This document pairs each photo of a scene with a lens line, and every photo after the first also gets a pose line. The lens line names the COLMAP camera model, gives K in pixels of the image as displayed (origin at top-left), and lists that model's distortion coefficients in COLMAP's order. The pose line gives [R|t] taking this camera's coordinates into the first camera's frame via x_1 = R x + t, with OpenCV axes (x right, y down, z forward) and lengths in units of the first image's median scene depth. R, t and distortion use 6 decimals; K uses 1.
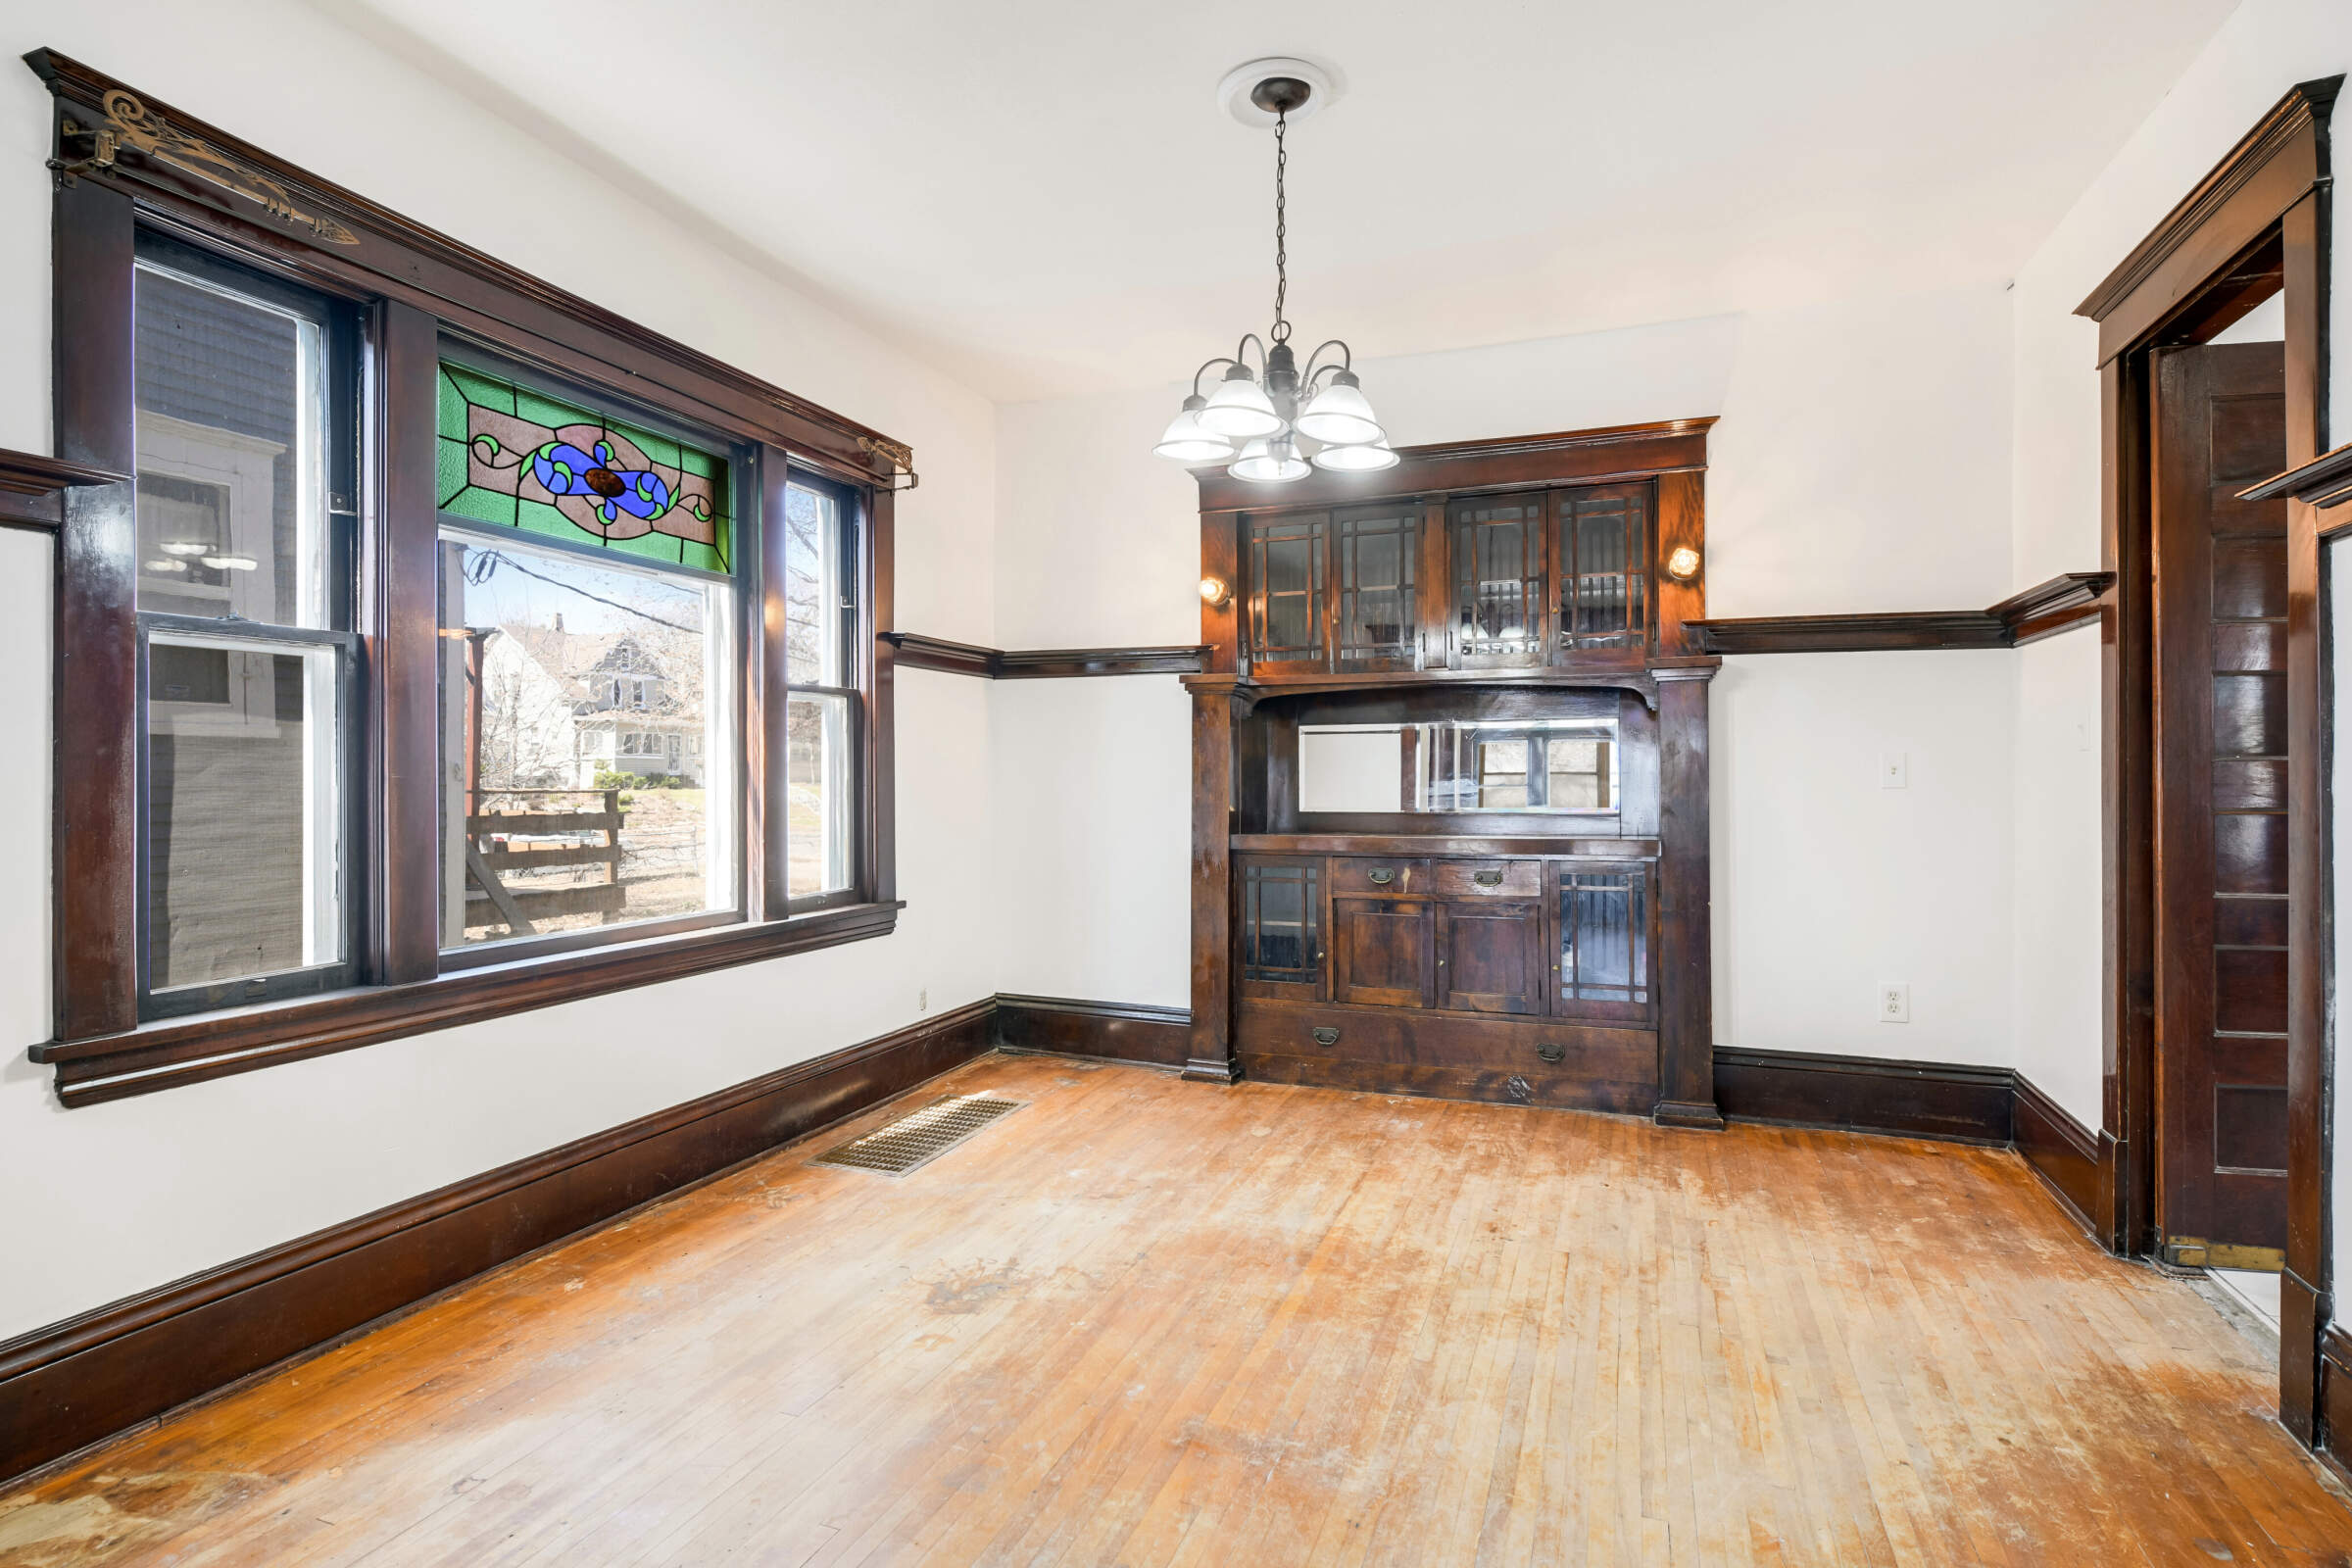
lens RADIAL K [[1257.9, 0, 1173.4], [0, 1257.9, 777.0], [0, 0, 1]] dist [0.021137, 0.000423]
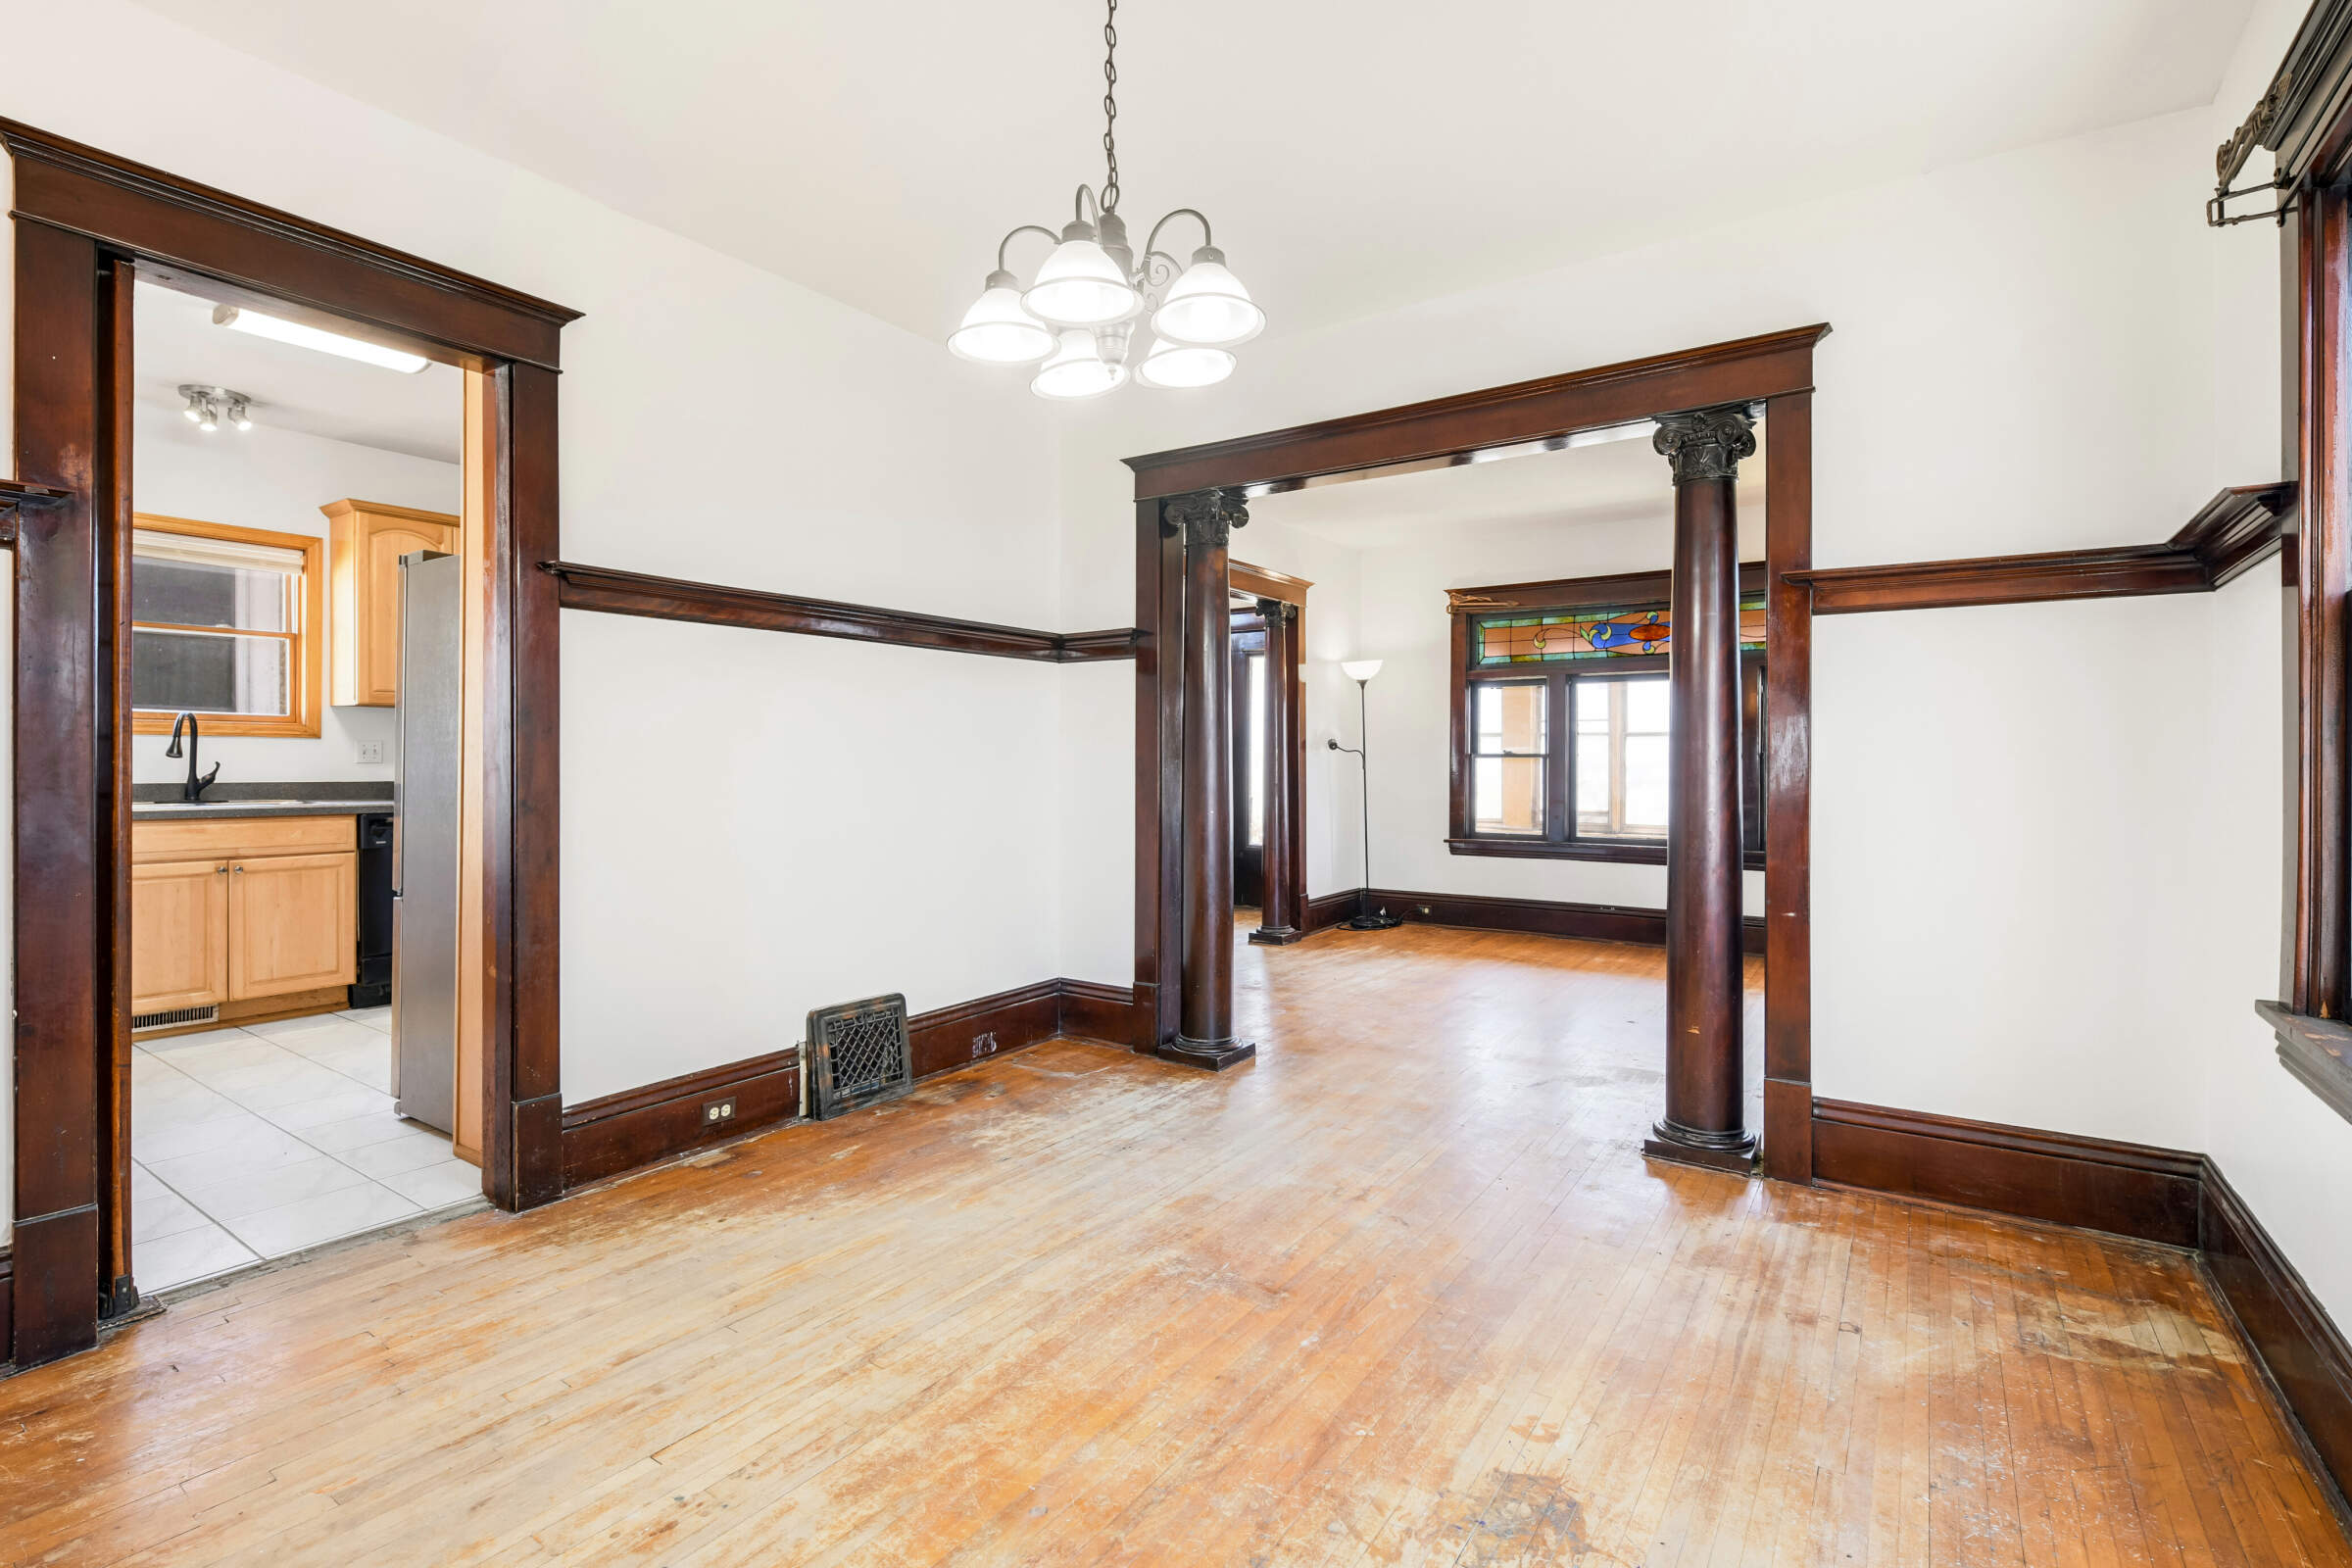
lens RADIAL K [[1075.3, 0, 1218.7], [0, 1075.3, 757.8], [0, 0, 1]] dist [-0.001345, -0.001021]
pose [[-0.979111, -0.002243, 0.203315, -0.131864], [-0.002393, 0.999997, -0.000492, -0.007059], [-0.203314, -0.000968, -0.979113, 1.818794]]
